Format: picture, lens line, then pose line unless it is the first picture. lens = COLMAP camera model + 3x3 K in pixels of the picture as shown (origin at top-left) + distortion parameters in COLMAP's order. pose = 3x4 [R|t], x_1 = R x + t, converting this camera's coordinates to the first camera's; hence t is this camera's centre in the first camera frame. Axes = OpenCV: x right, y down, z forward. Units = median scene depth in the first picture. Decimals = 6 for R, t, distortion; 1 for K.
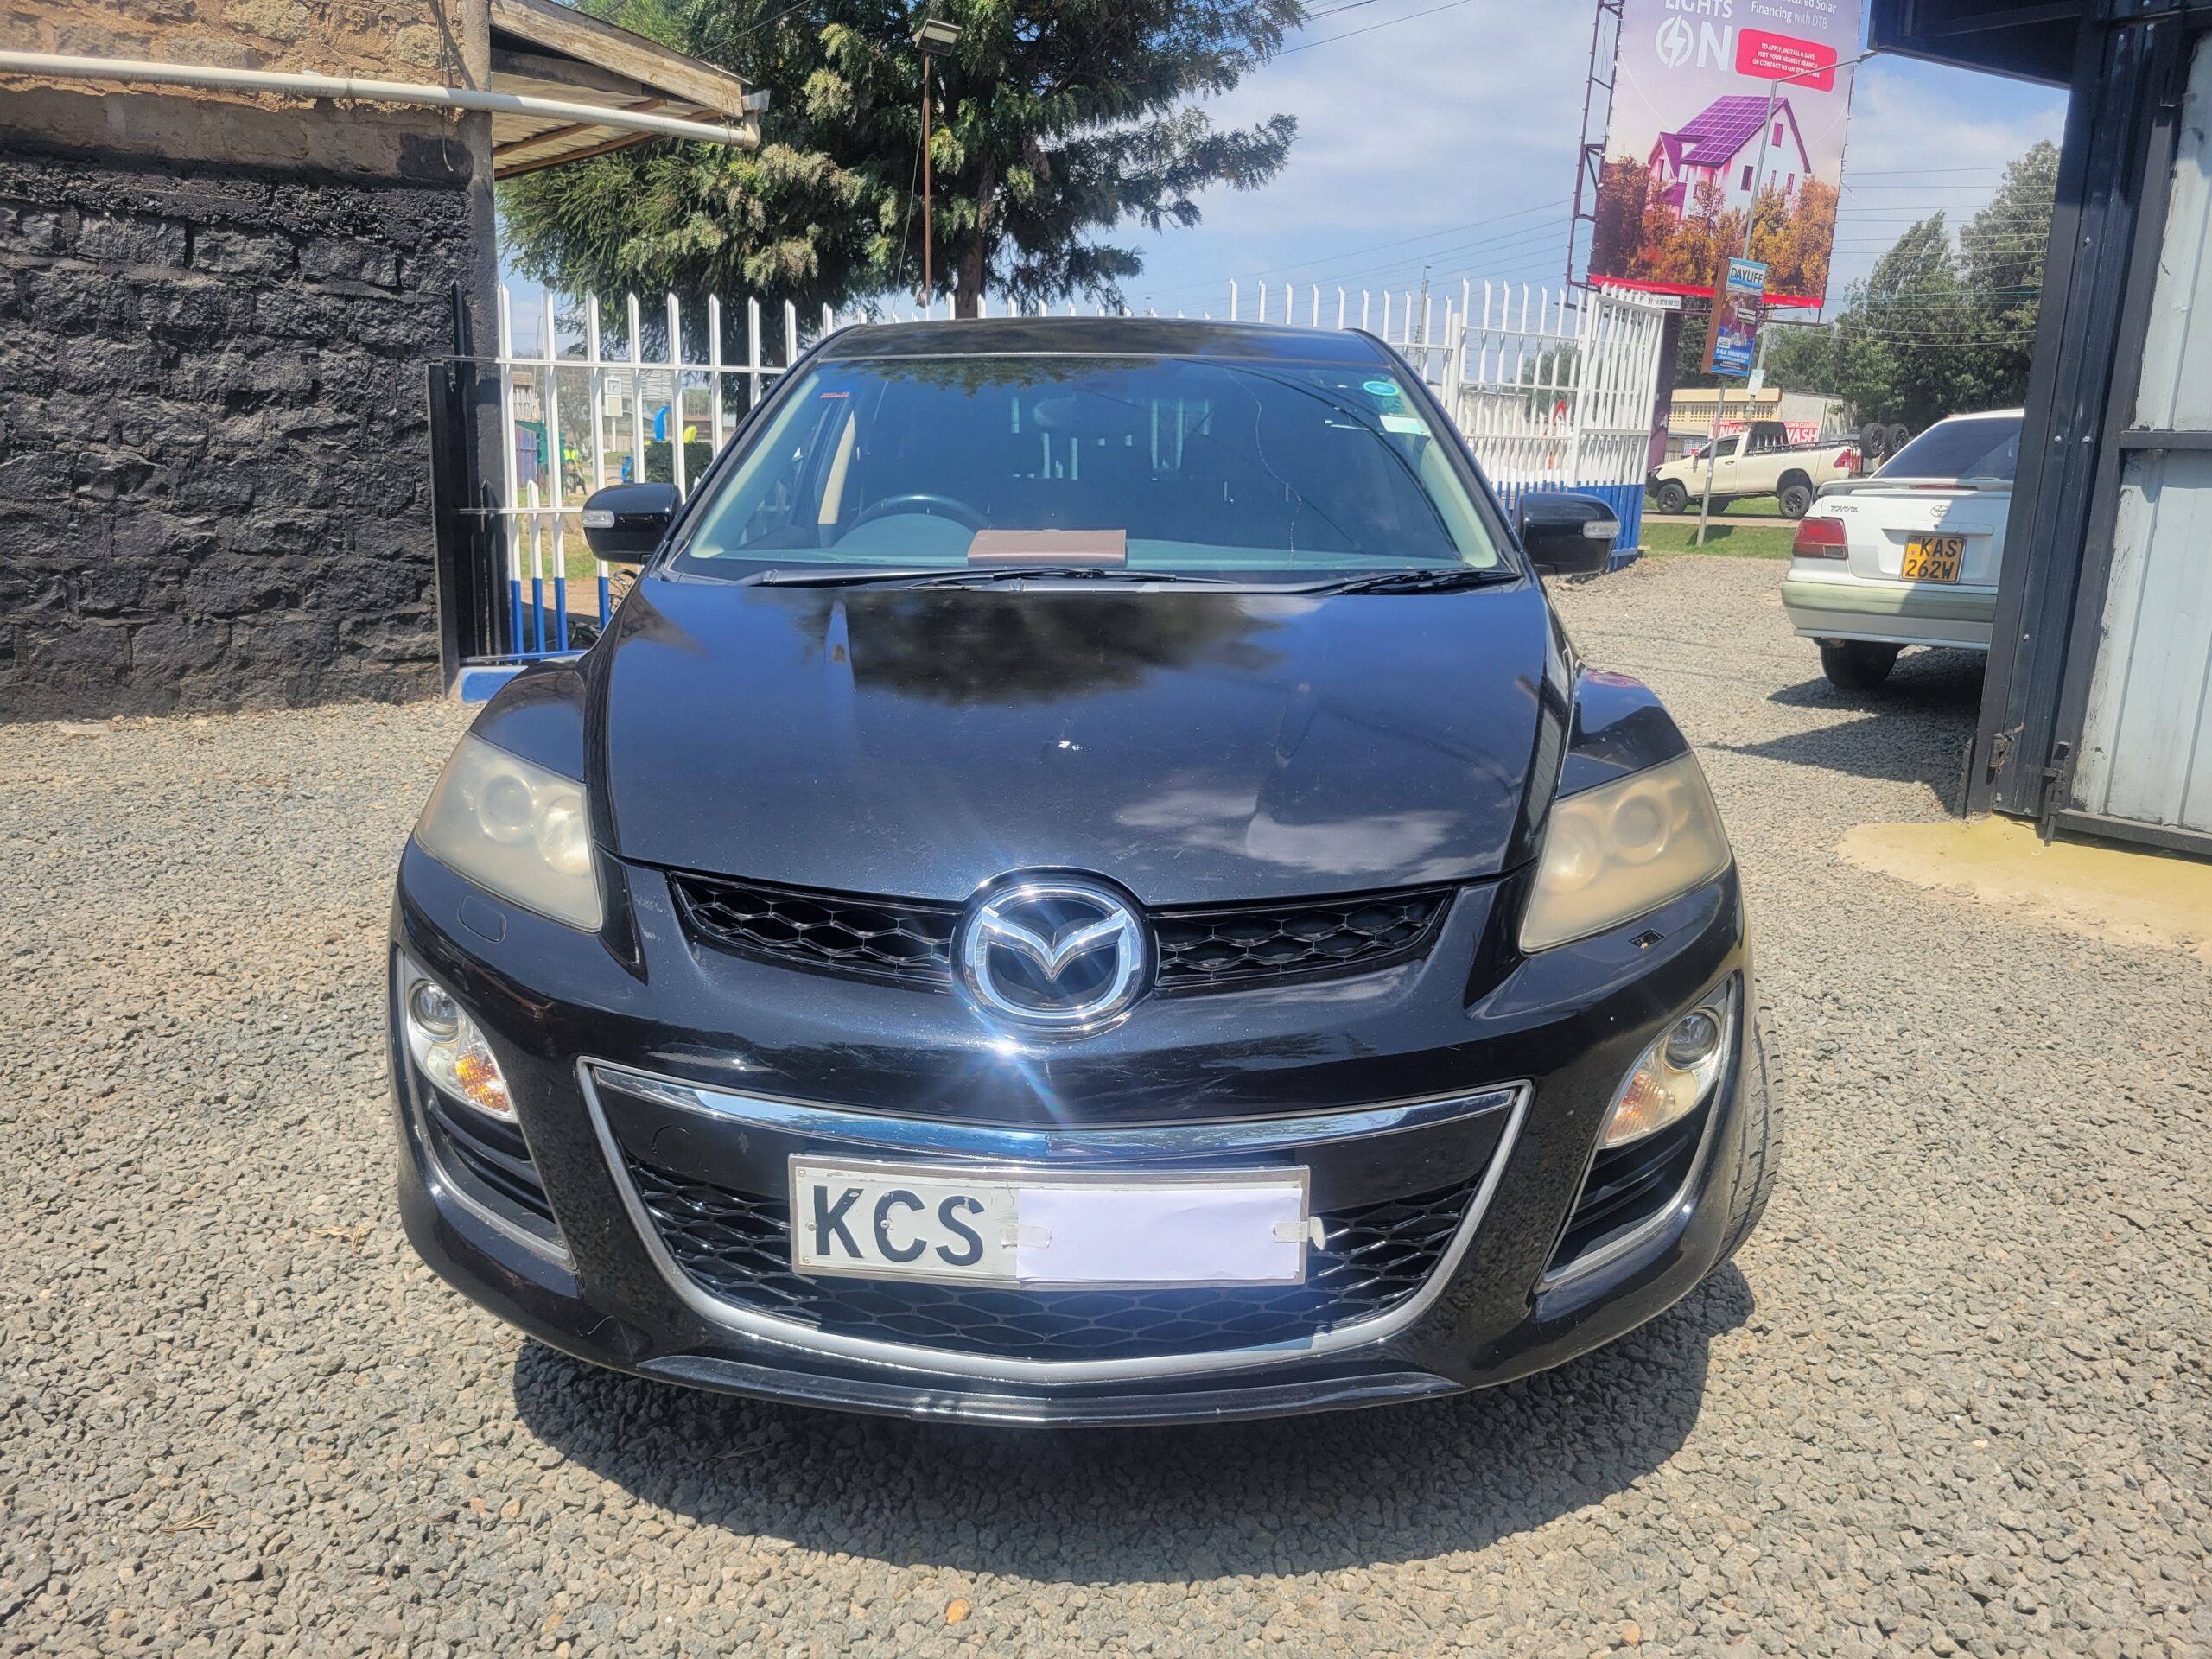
lens RADIAL K [[1680.9, 0, 1105.8], [0, 1680.9, 829.7], [0, 0, 1]] dist [0.041442, -0.037055]
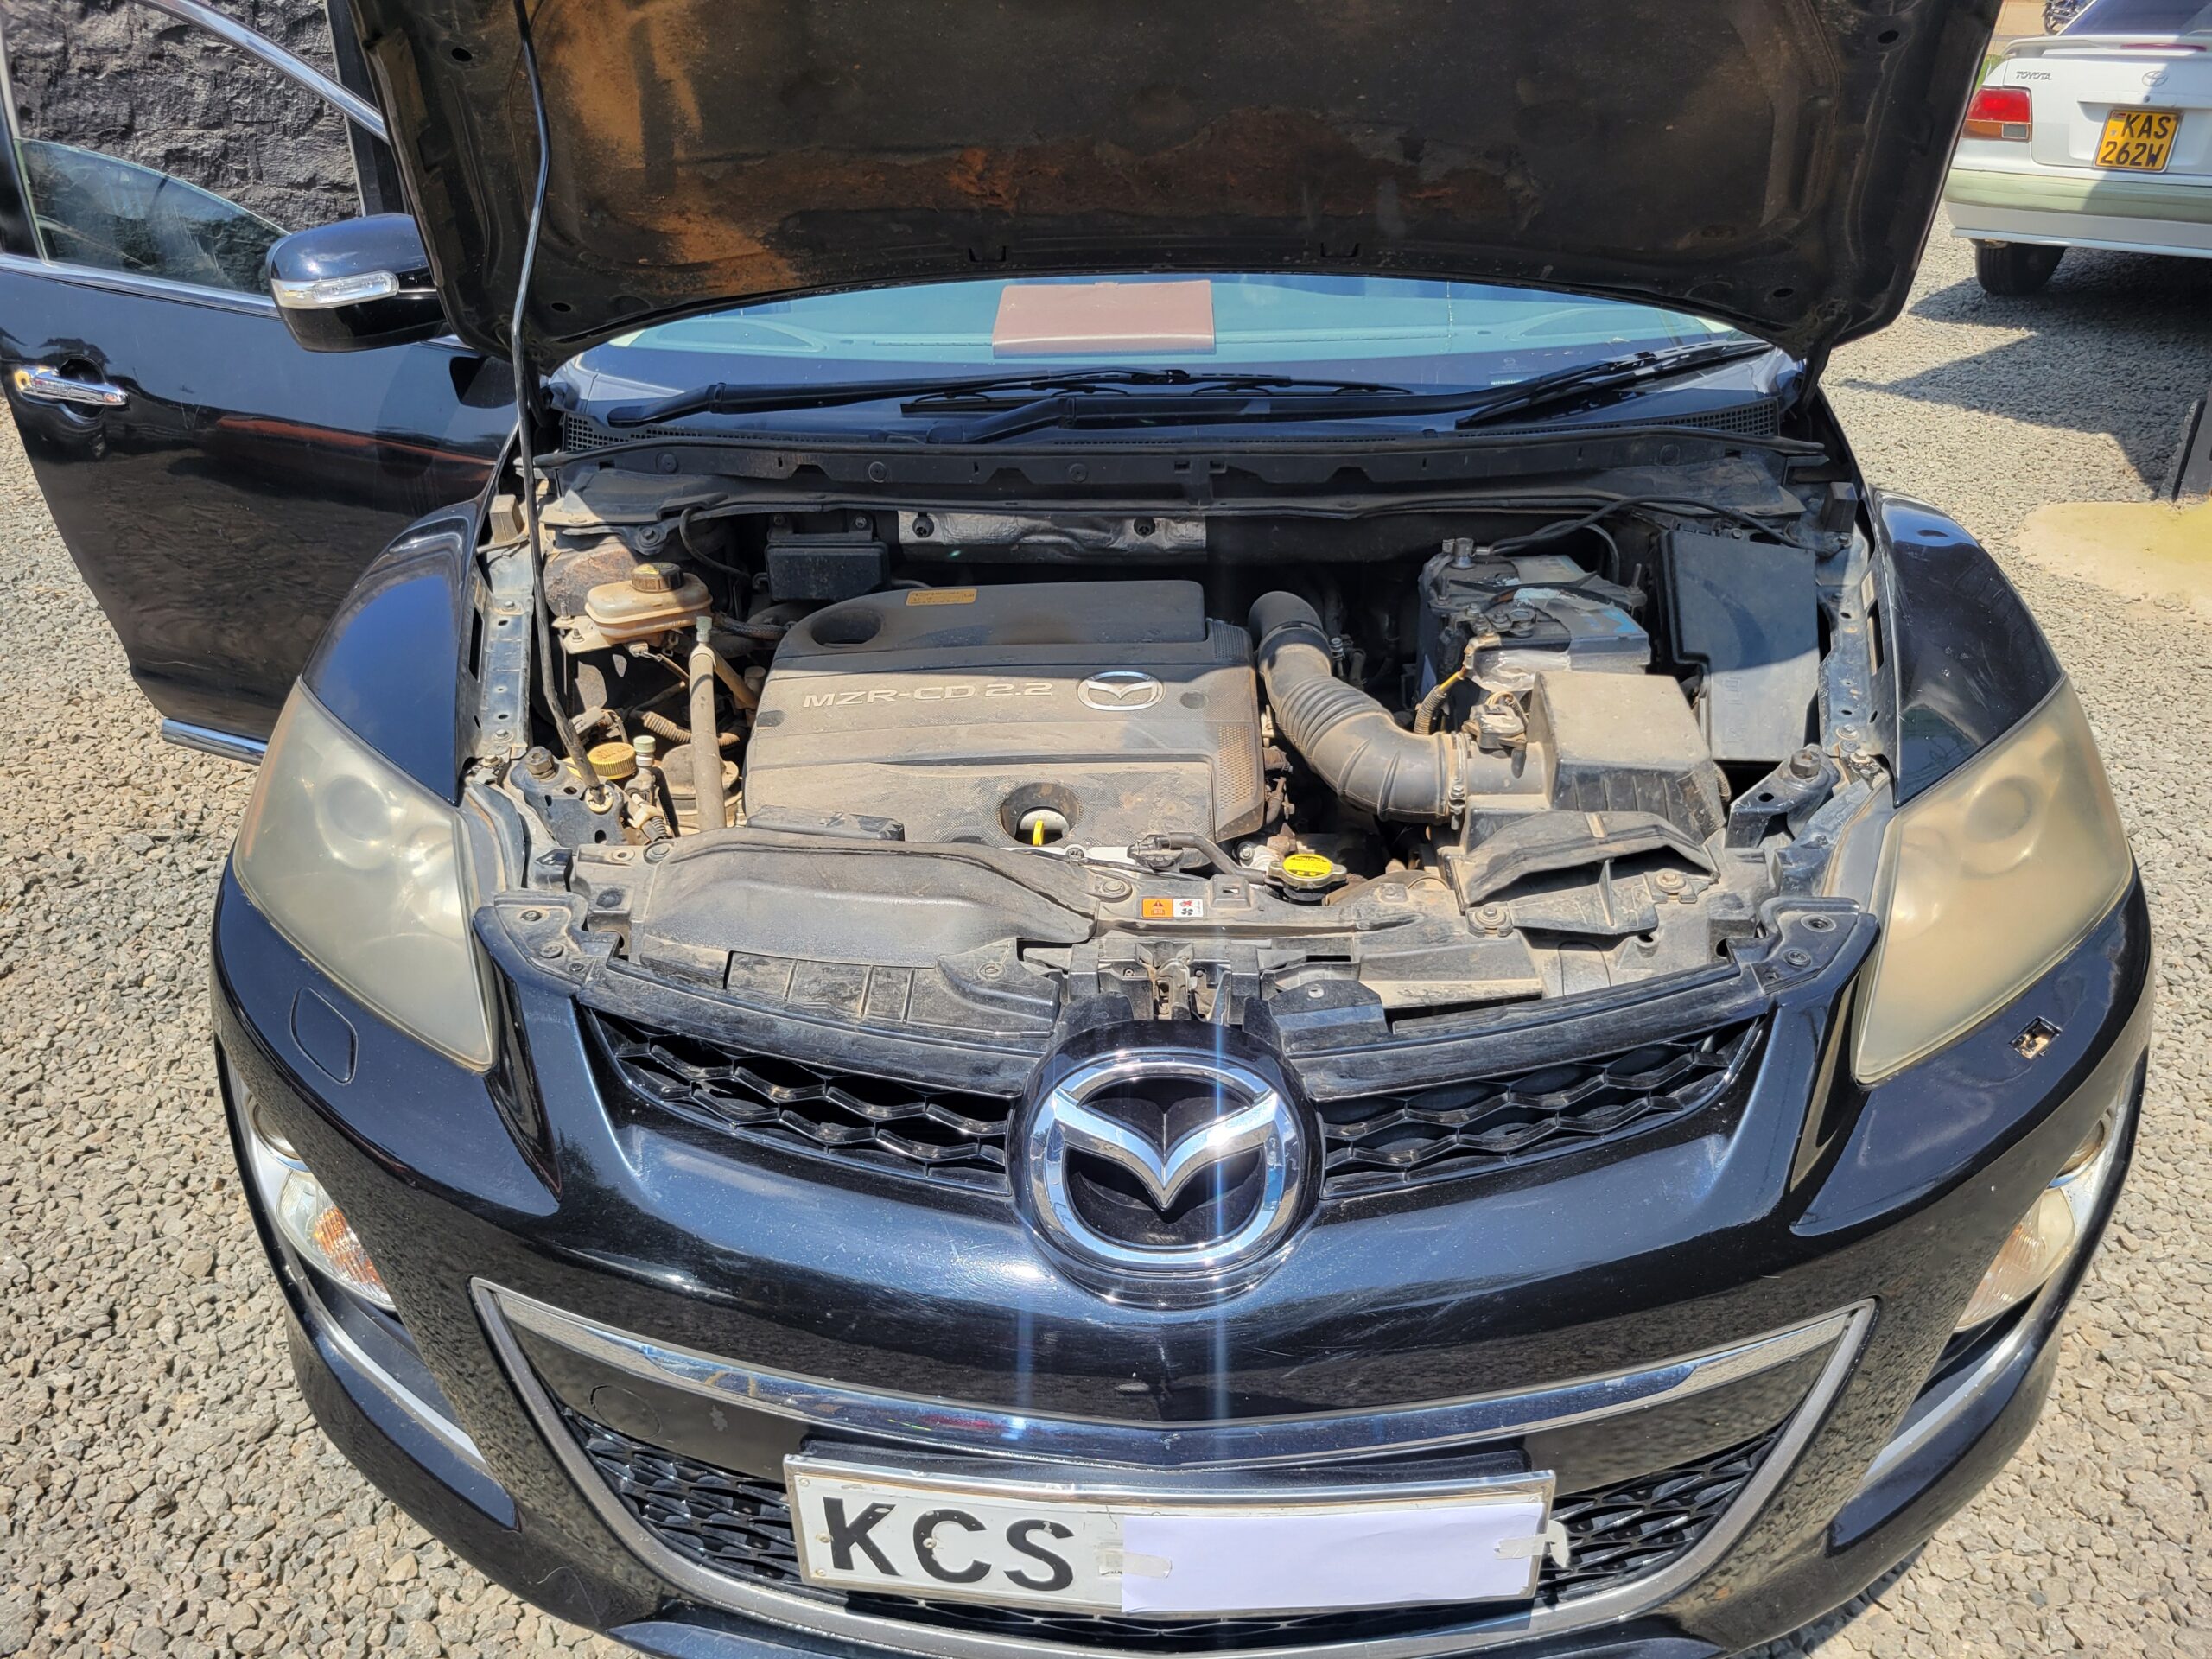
lens RADIAL K [[1680.9, 0, 1098.1], [0, 1680.9, 870.4], [0, 0, 1]] dist [0.041442, -0.037055]
pose [[0.999531, -0.020521, -0.022713, -0.015426], [0.025813, 0.963878, 0.265090, -0.080830], [0.016452, -0.265553, 0.963956, 0.154197]]
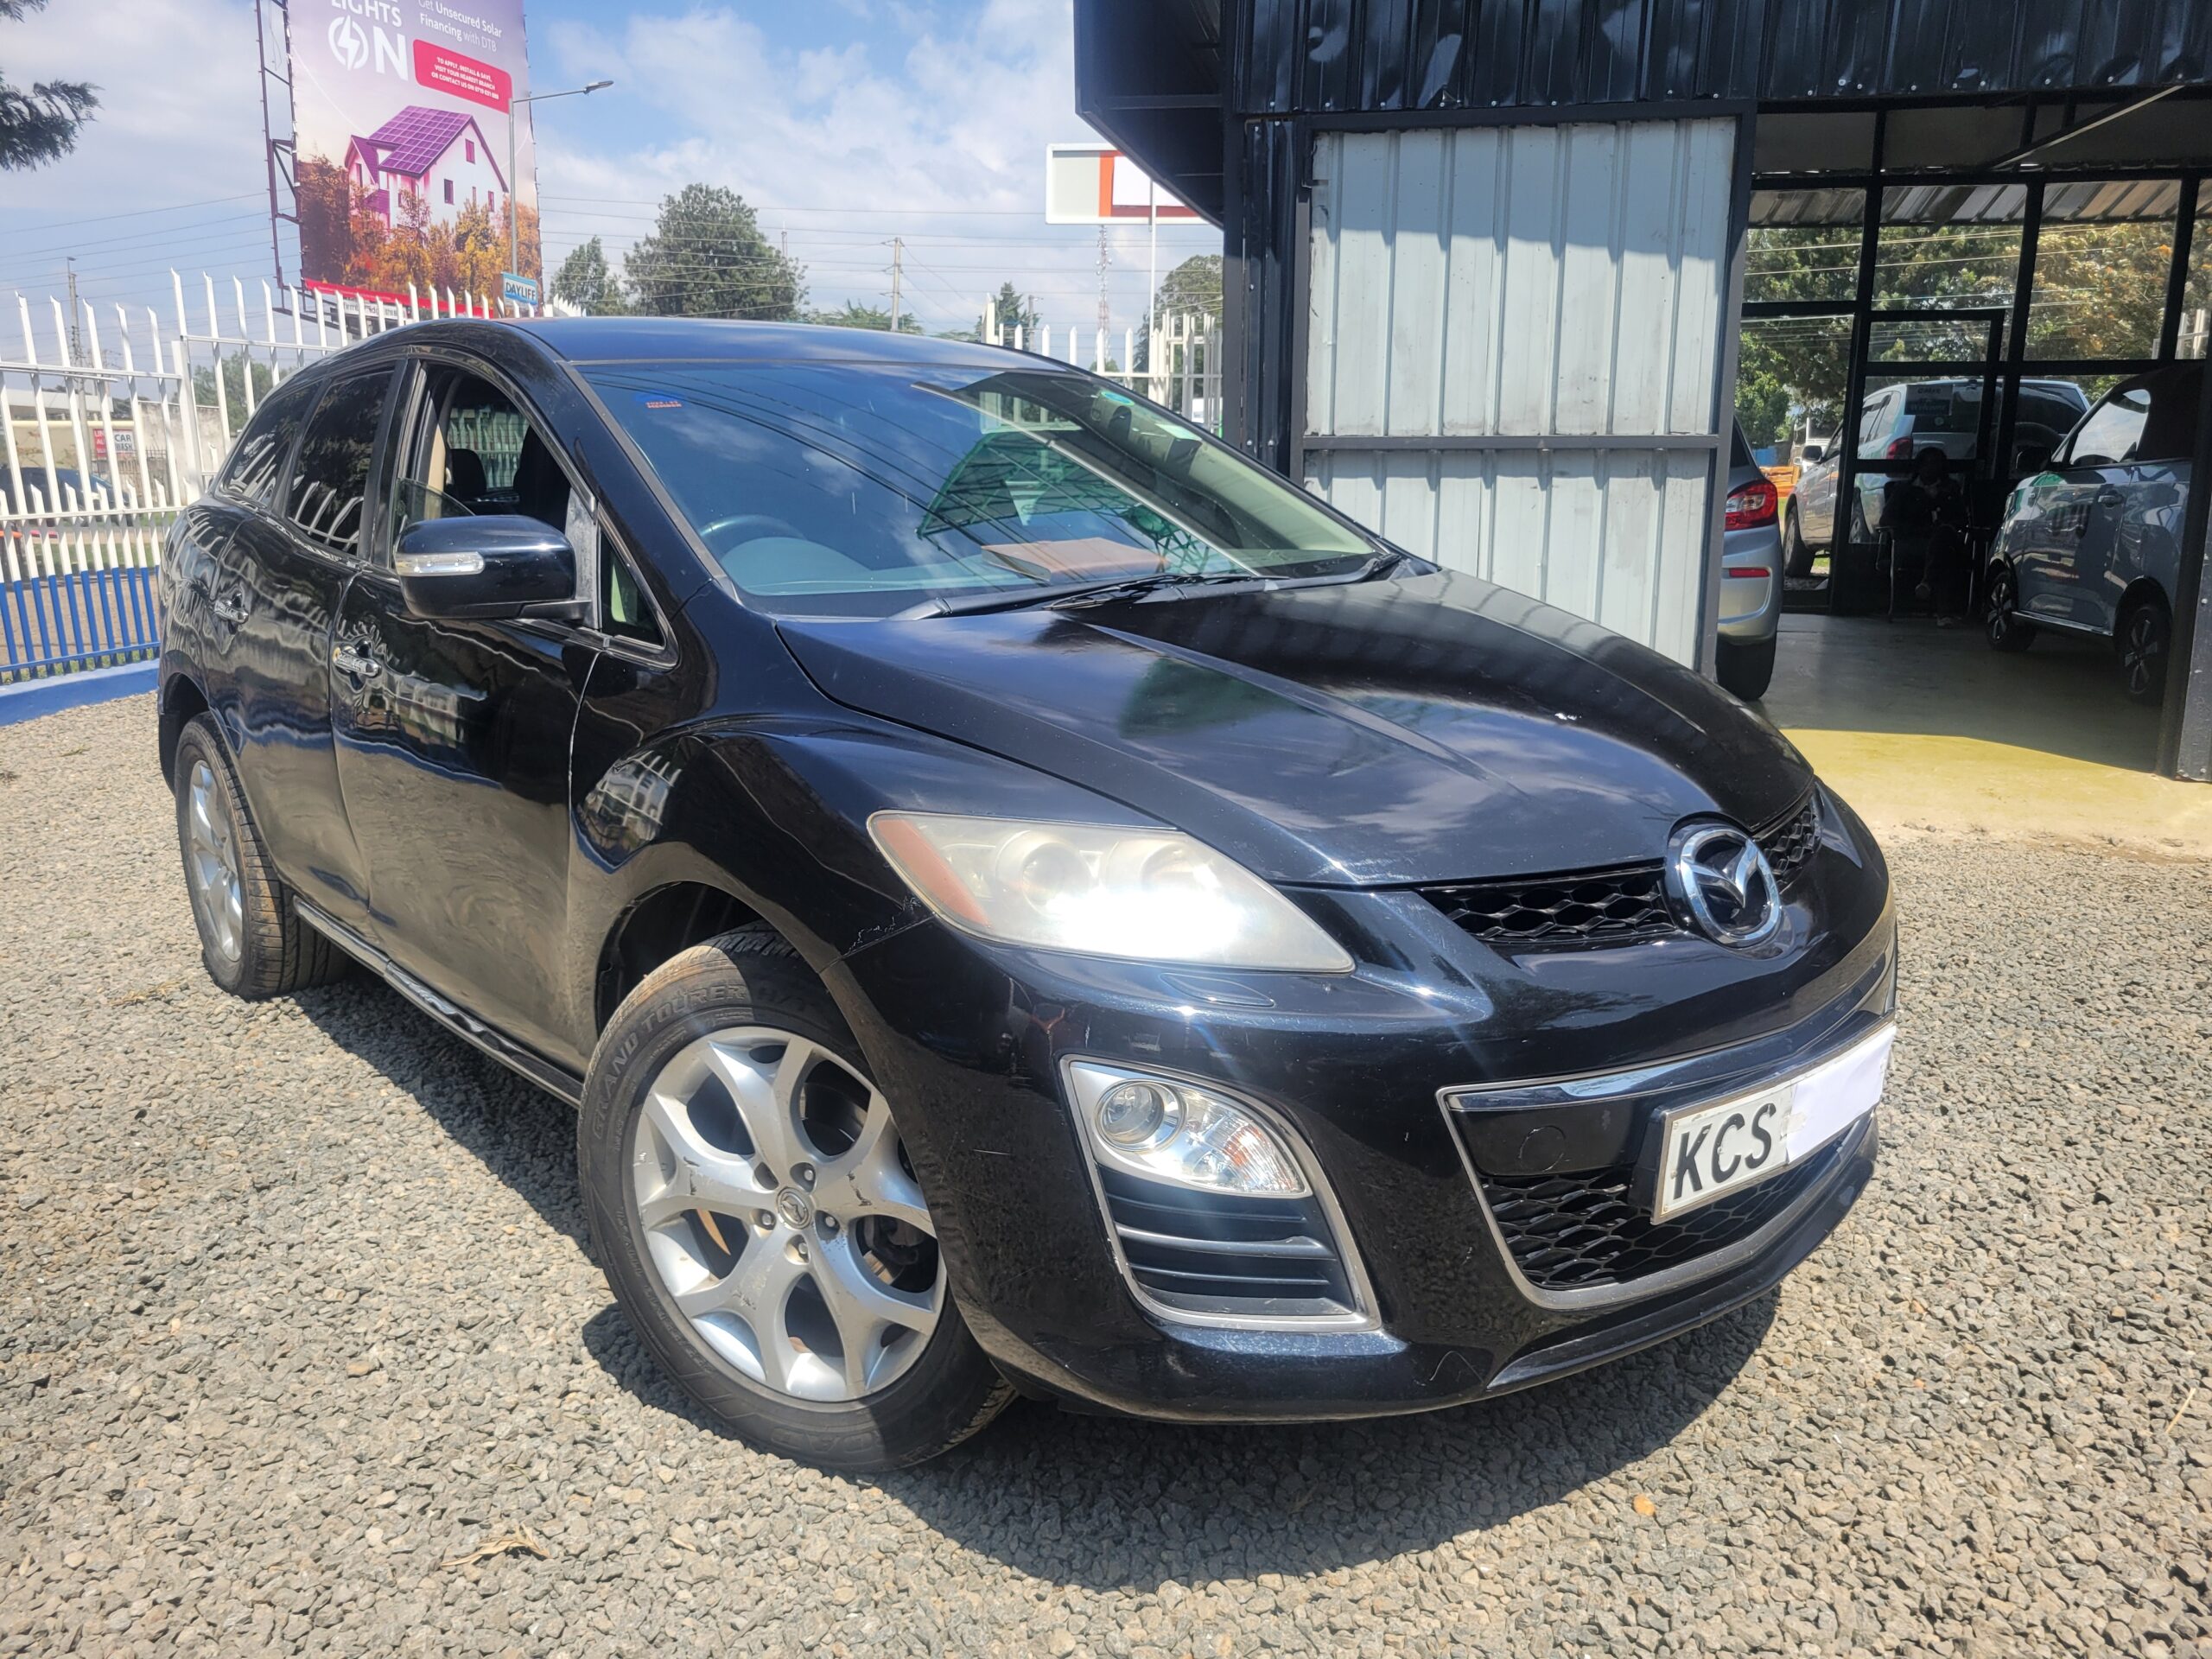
lens RADIAL K [[1680.9, 0, 1099.4], [0, 1680.9, 831.3], [0, 0, 1]] dist [0.041442, -0.037055]
pose [[0.735279, -0.165480, 0.657252, -0.424764], [0.169734, 0.983793, 0.057810, -0.039446], [-0.656166, 0.069052, 0.751450, 0.159433]]
